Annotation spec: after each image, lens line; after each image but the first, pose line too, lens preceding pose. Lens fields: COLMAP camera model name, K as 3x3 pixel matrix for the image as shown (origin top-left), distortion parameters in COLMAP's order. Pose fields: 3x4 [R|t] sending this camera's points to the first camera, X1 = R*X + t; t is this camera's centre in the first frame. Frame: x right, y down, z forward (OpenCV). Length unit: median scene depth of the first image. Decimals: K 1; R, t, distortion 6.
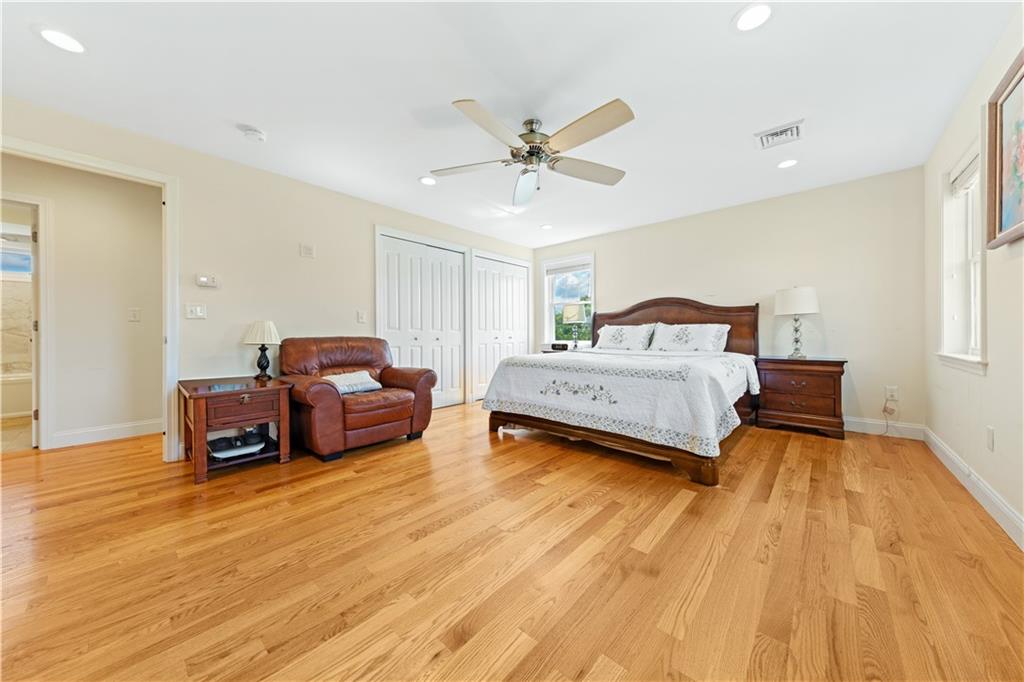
lens RADIAL K [[349.4, 0, 505.5], [0, 349.4, 337.8], [0, 0, 1]] dist [0.011322, -0.000333]
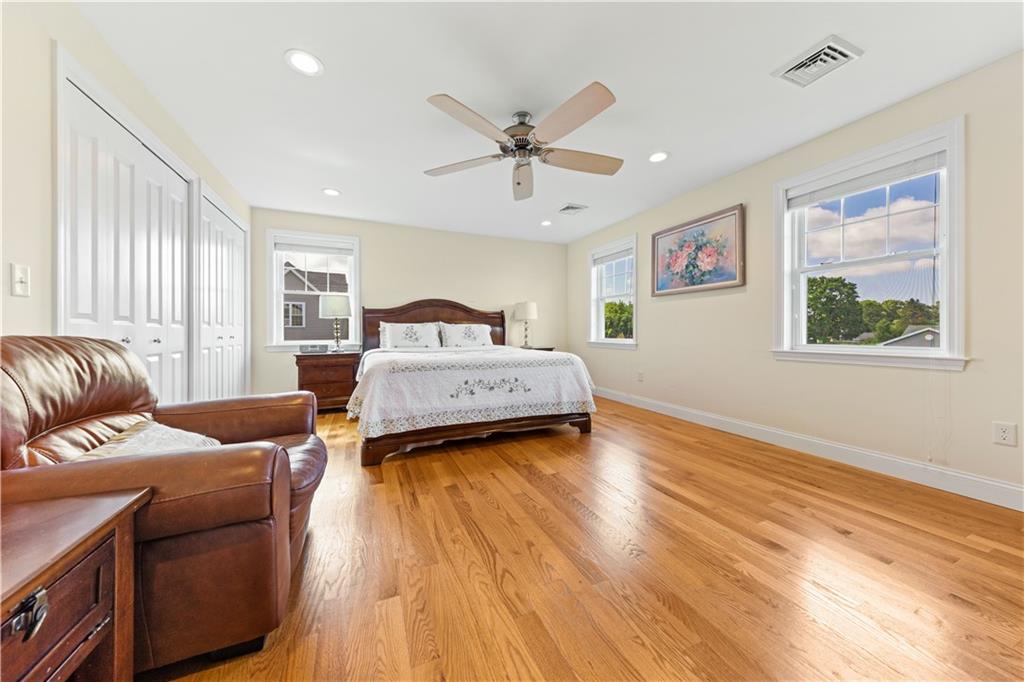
lens RADIAL K [[349.4, 0, 509.8], [0, 349.4, 333.5], [0, 0, 1]] dist [0.011322, -0.000333]
pose [[0.405339, -0.001782, 0.914165, -0.698335], [0.007642, 0.999970, -0.001439, -0.002722], [-0.914135, 0.007569, 0.405340, 0.526935]]
